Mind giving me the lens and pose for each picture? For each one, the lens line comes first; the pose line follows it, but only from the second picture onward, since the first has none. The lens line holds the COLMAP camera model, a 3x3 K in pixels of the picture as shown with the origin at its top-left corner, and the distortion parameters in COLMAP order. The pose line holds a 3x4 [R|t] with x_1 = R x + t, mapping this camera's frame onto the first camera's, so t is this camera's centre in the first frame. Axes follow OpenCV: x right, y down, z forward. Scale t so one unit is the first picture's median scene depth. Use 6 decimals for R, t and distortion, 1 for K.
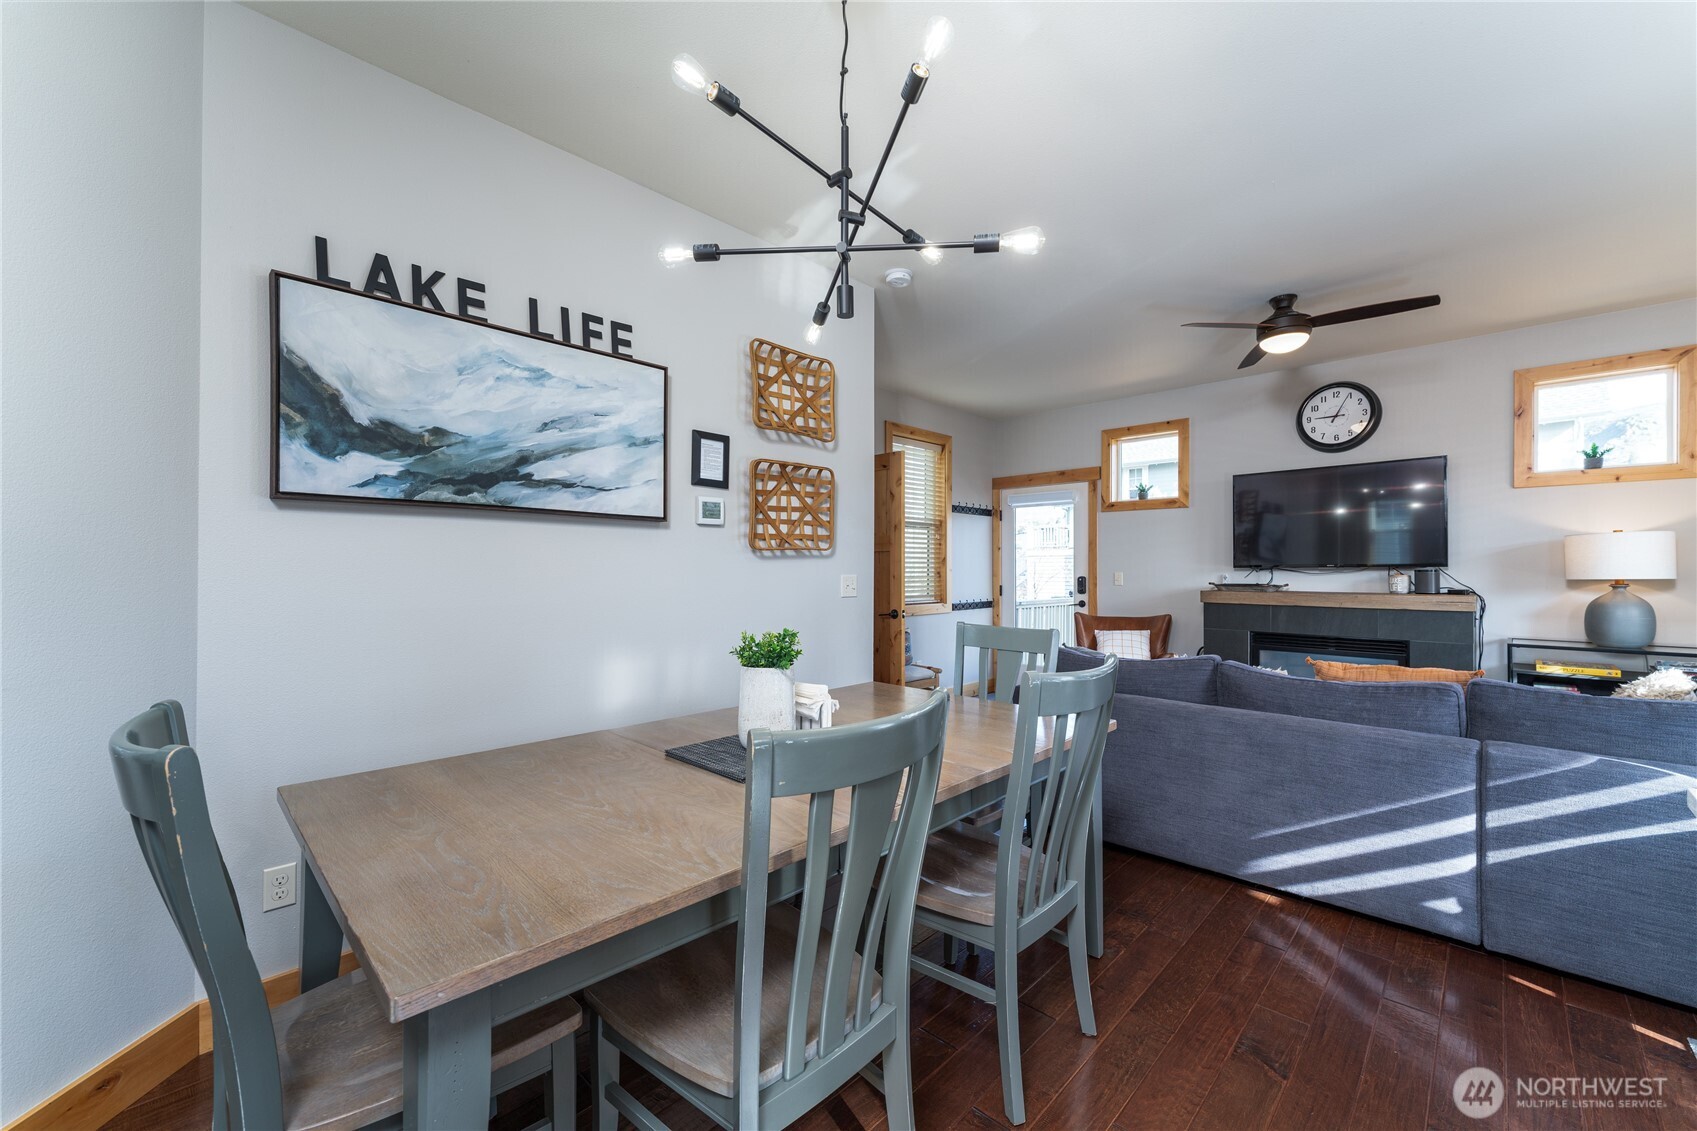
lens RADIAL K [[678.8, 0, 848.5], [0, 678.8, 565.5], [0, 0, 1]] dist [0.000958, 0.000133]
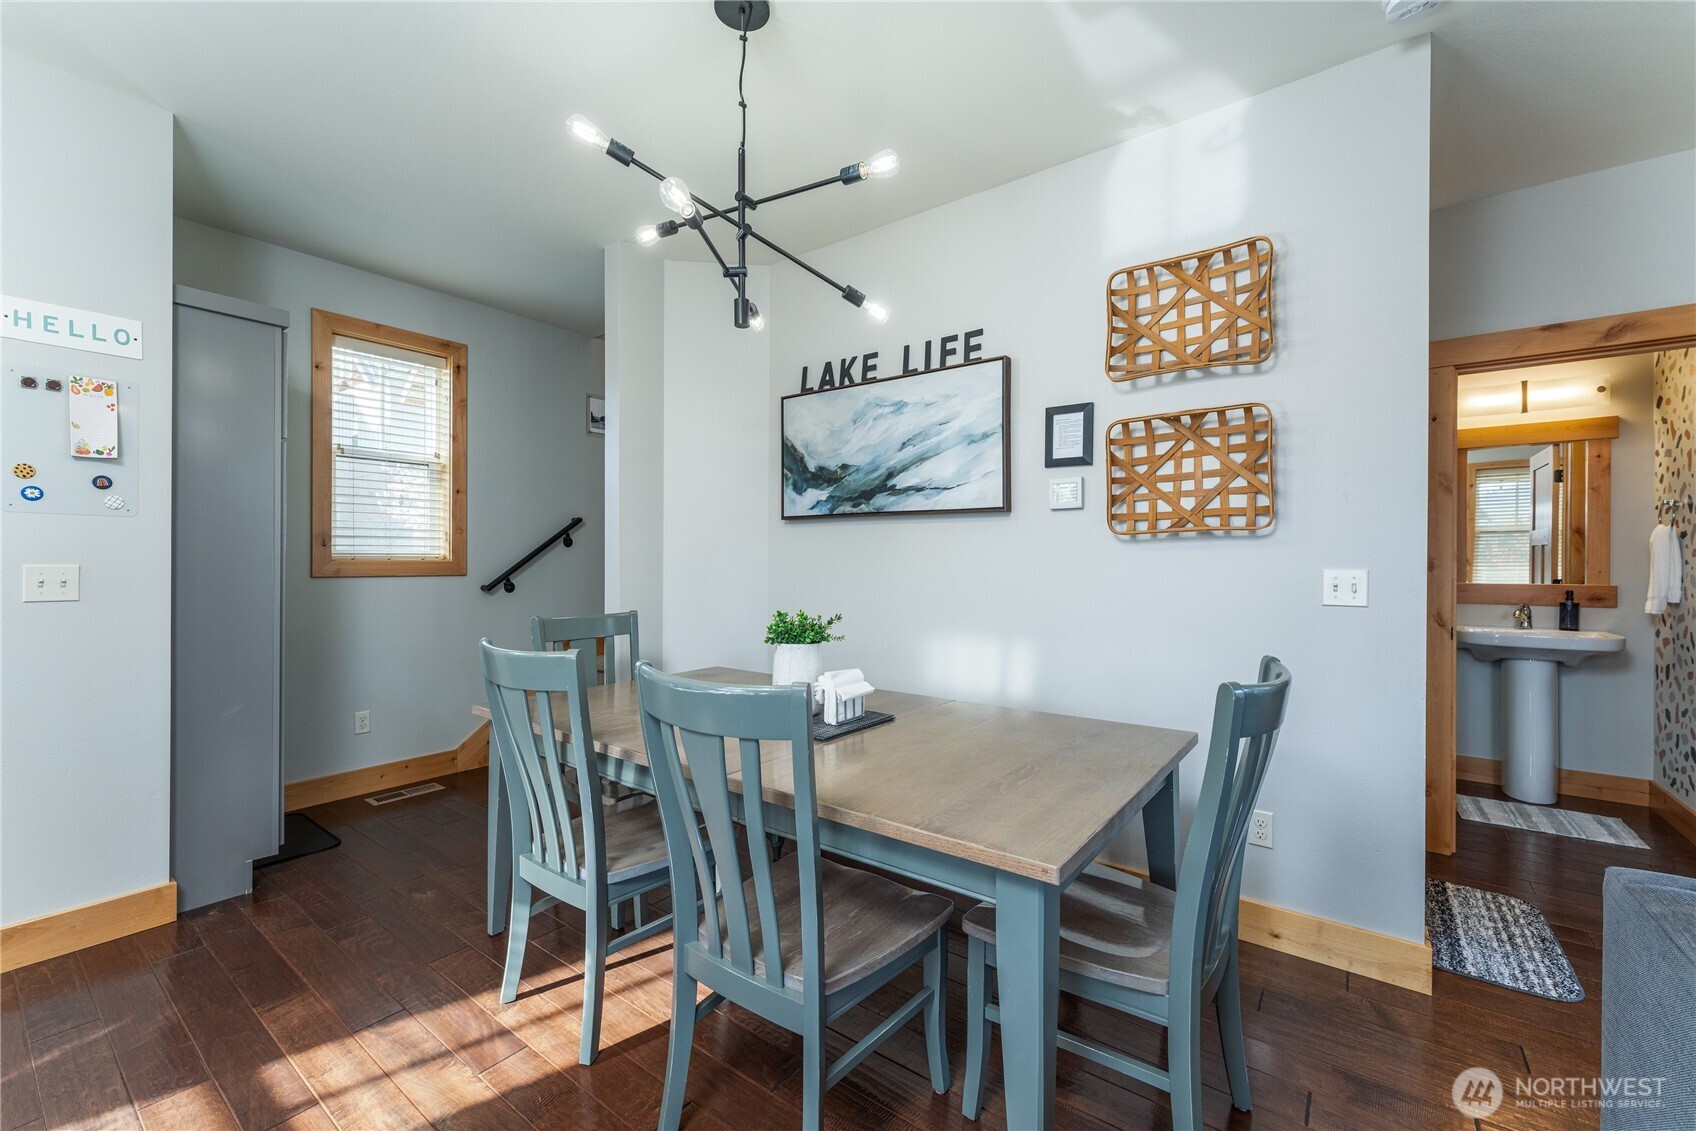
lens RADIAL K [[678.4, 0, 848.0], [0, 678.4, 565.5], [0, 0, 1]] dist [0.000958, 0.000133]
pose [[0.126703, 0.006176, -0.991921, 0.778996], [0.003302, 0.999972, 0.006648, 0.009121], [0.991935, -0.004118, 0.126680, 0.725964]]
